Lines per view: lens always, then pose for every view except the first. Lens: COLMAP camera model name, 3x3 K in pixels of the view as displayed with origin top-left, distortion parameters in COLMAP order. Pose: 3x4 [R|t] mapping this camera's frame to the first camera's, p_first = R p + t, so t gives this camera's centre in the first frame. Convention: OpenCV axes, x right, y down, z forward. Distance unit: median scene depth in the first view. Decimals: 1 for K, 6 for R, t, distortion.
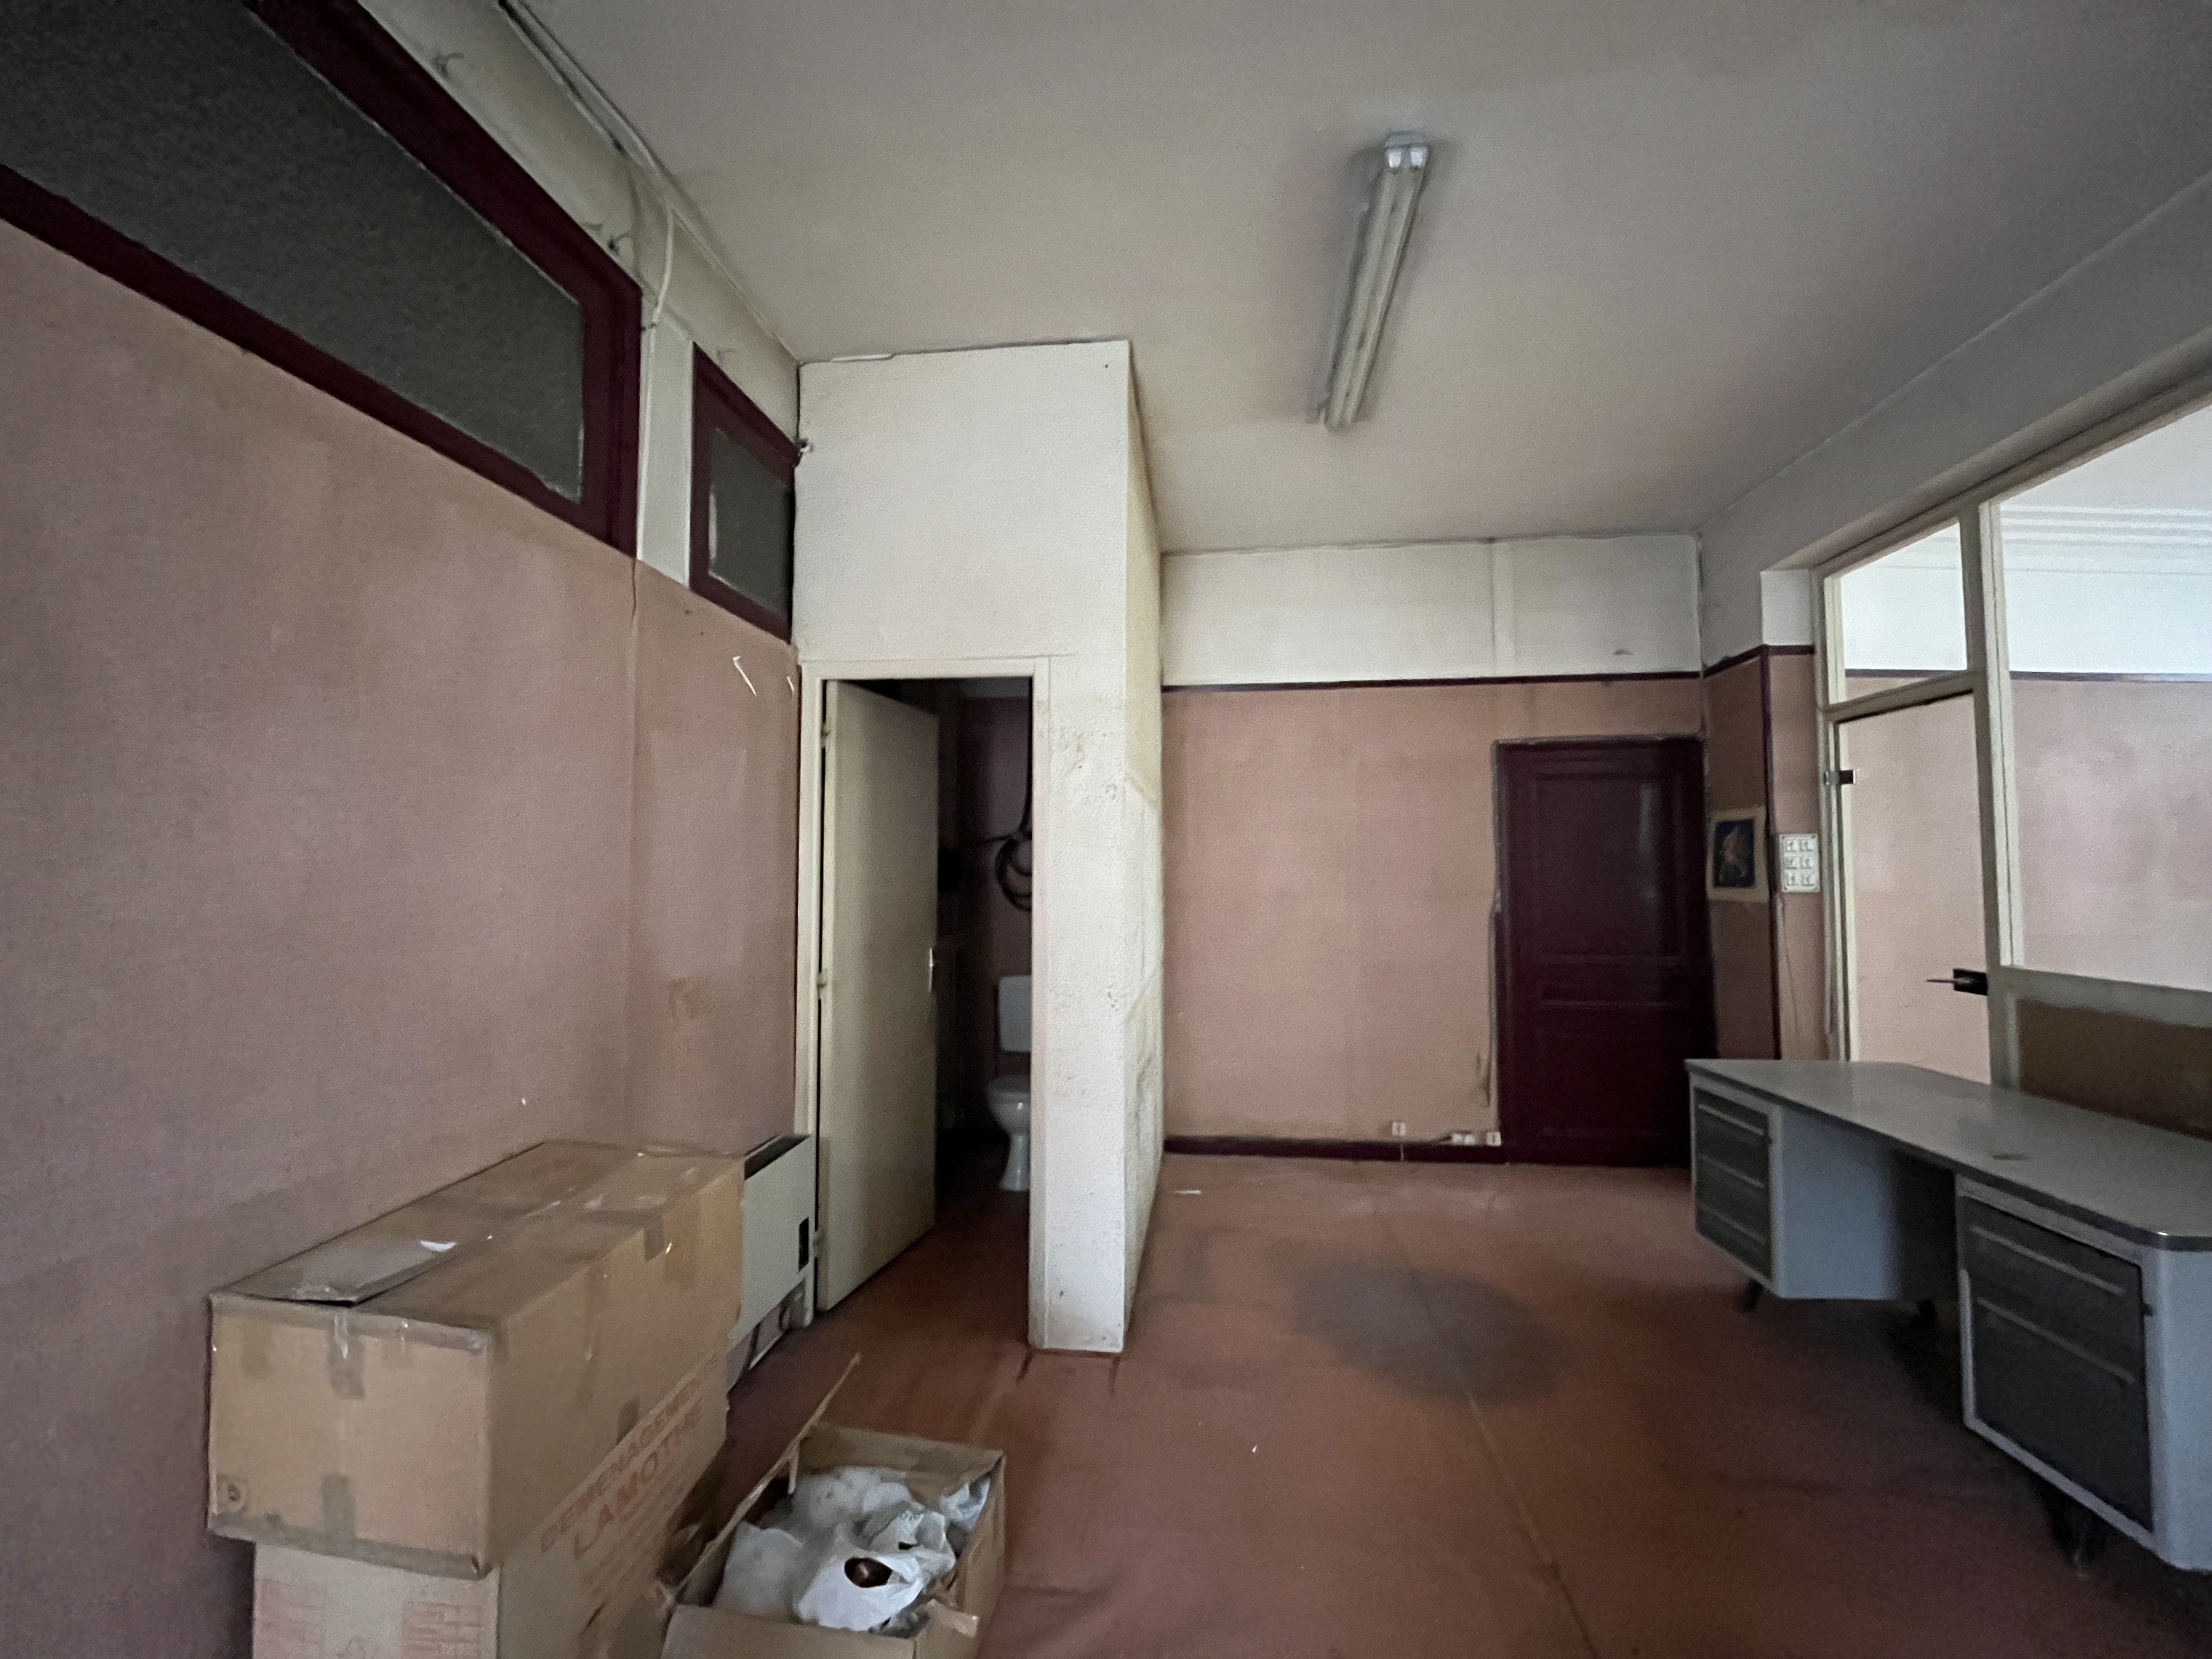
lens RADIAL K [[894.9, 0, 1105.6], [0, 894.9, 823.1], [0, 0, 1]] dist [-0.001829, 0.000204]
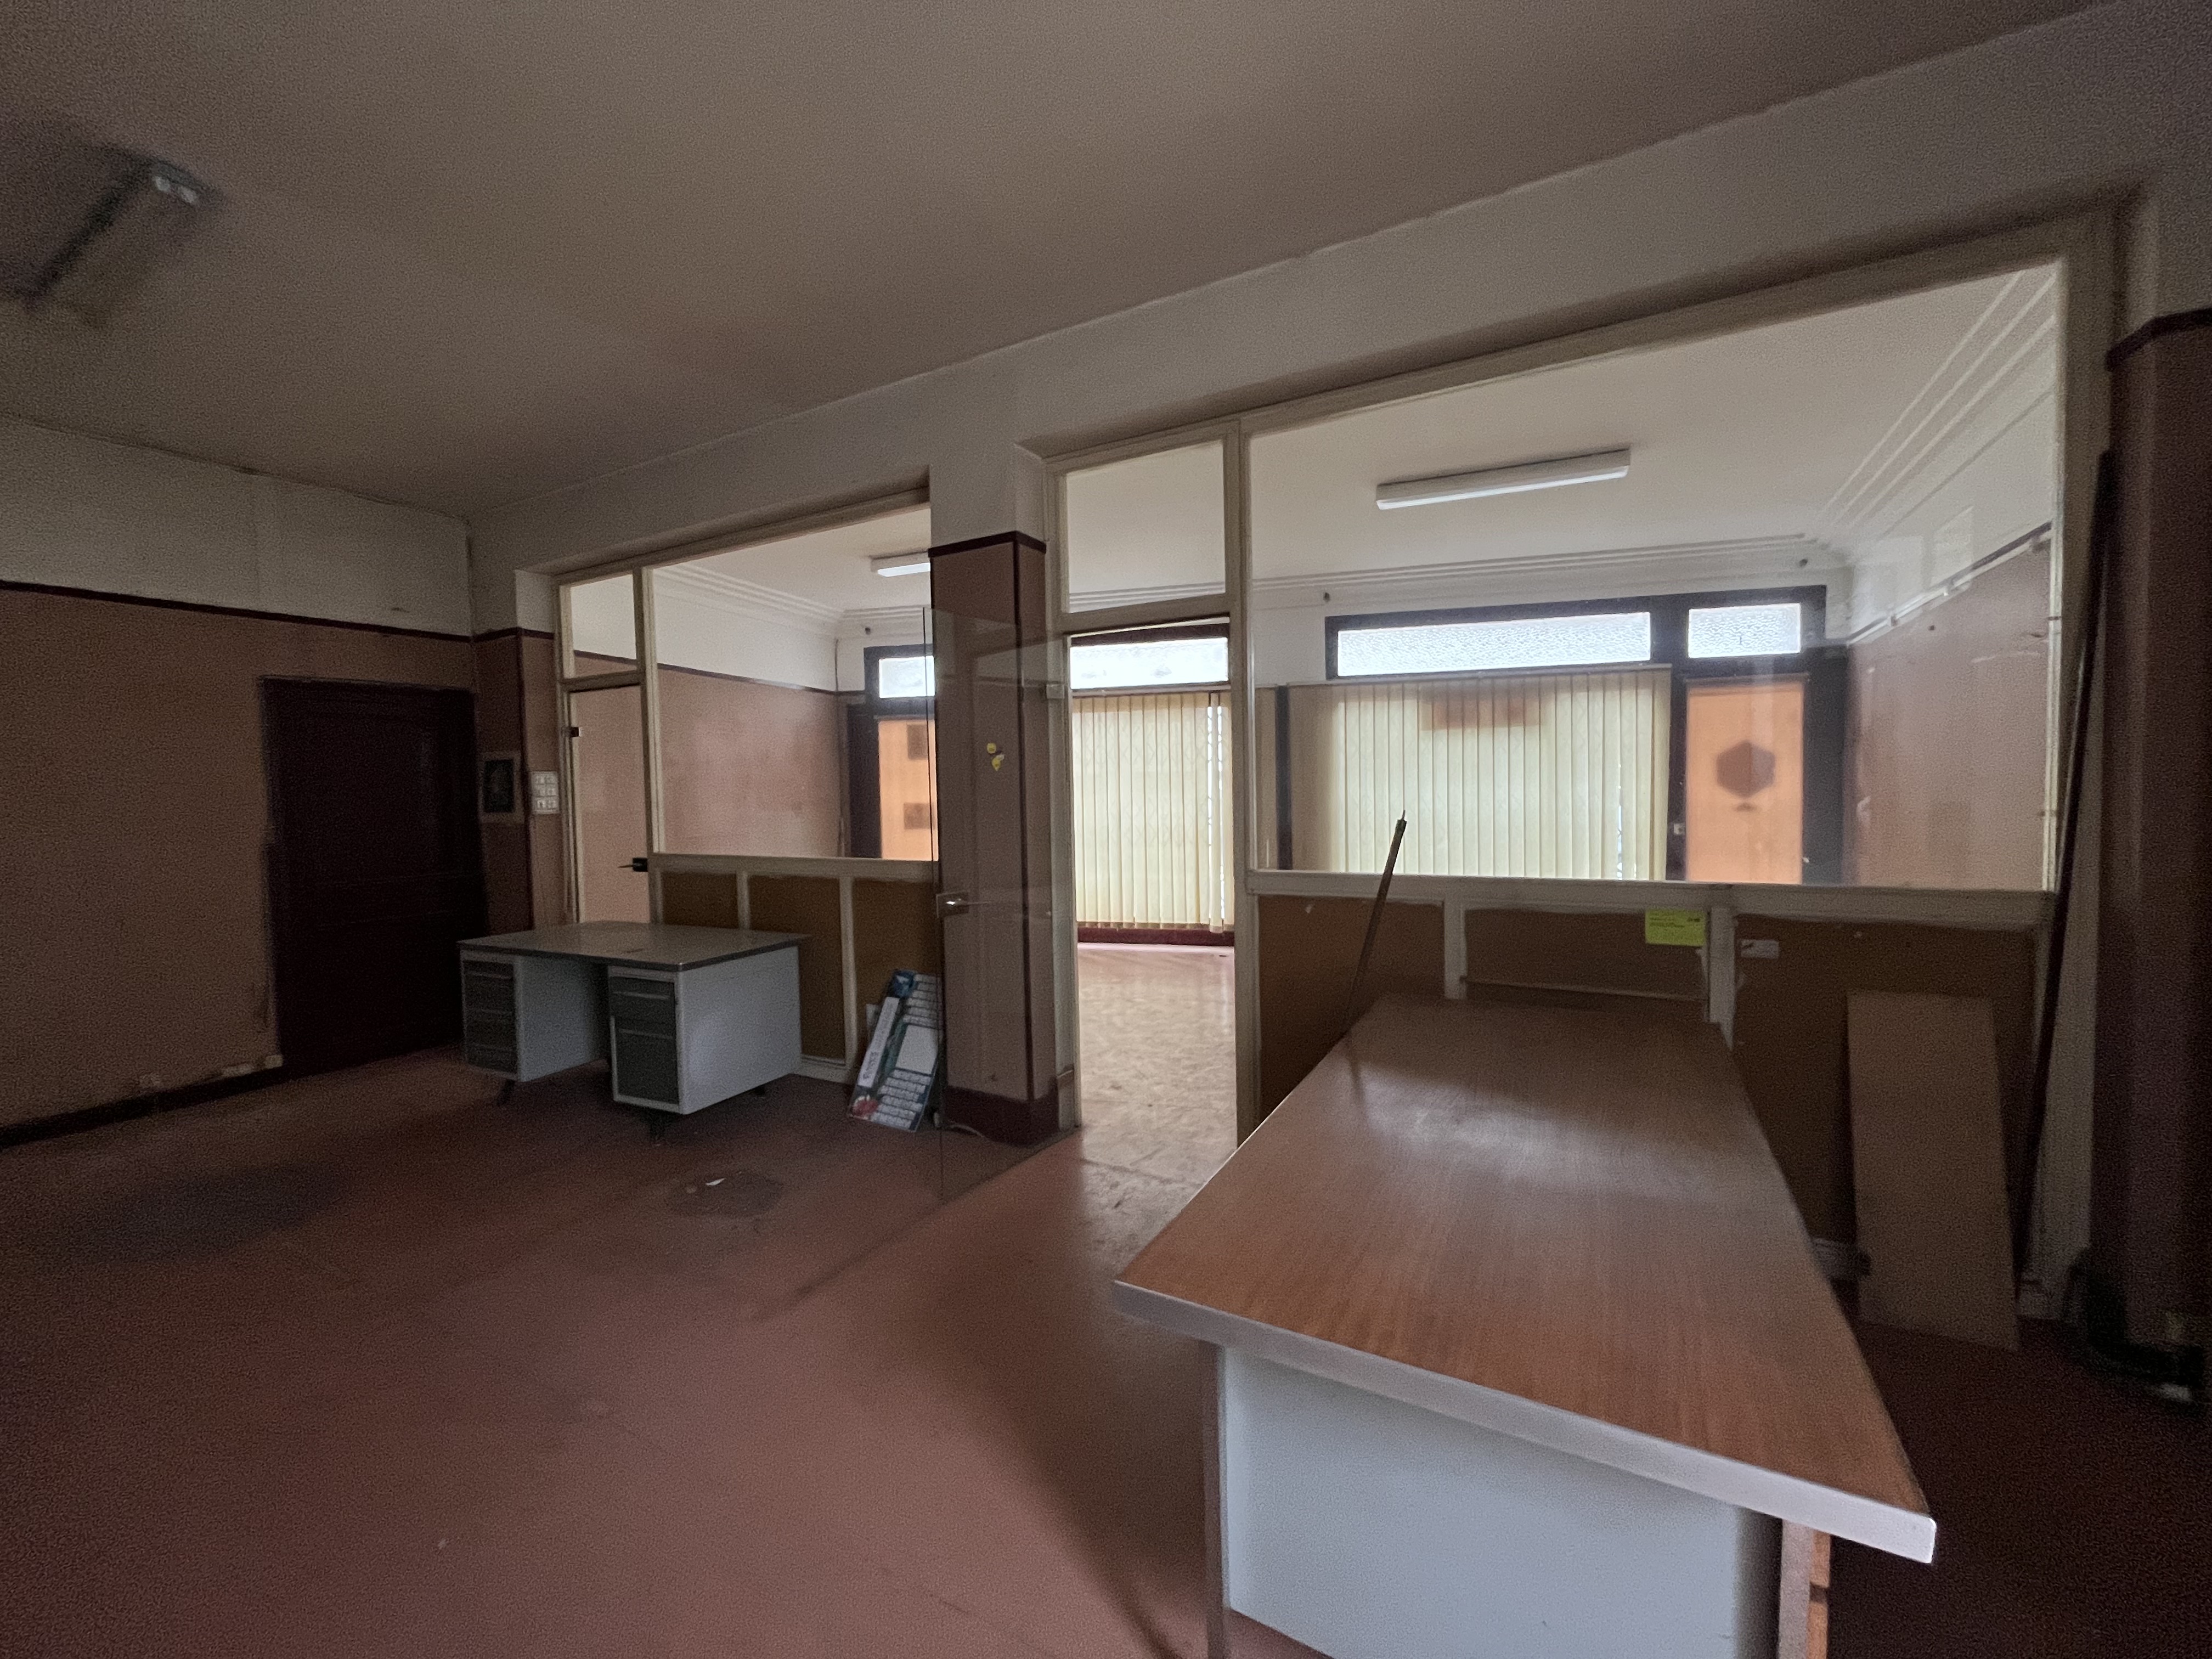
lens RADIAL K [[894.9, 0, 1105.6], [0, 894.9, 823.1], [0, 0, 1]] dist [-0.001829, 0.000204]
pose [[0.377901, -0.047791, 0.924612, -0.168768], [-0.024997, 0.997776, 0.061789, -0.015136], [-0.925509, -0.046462, 0.375866, -0.312740]]
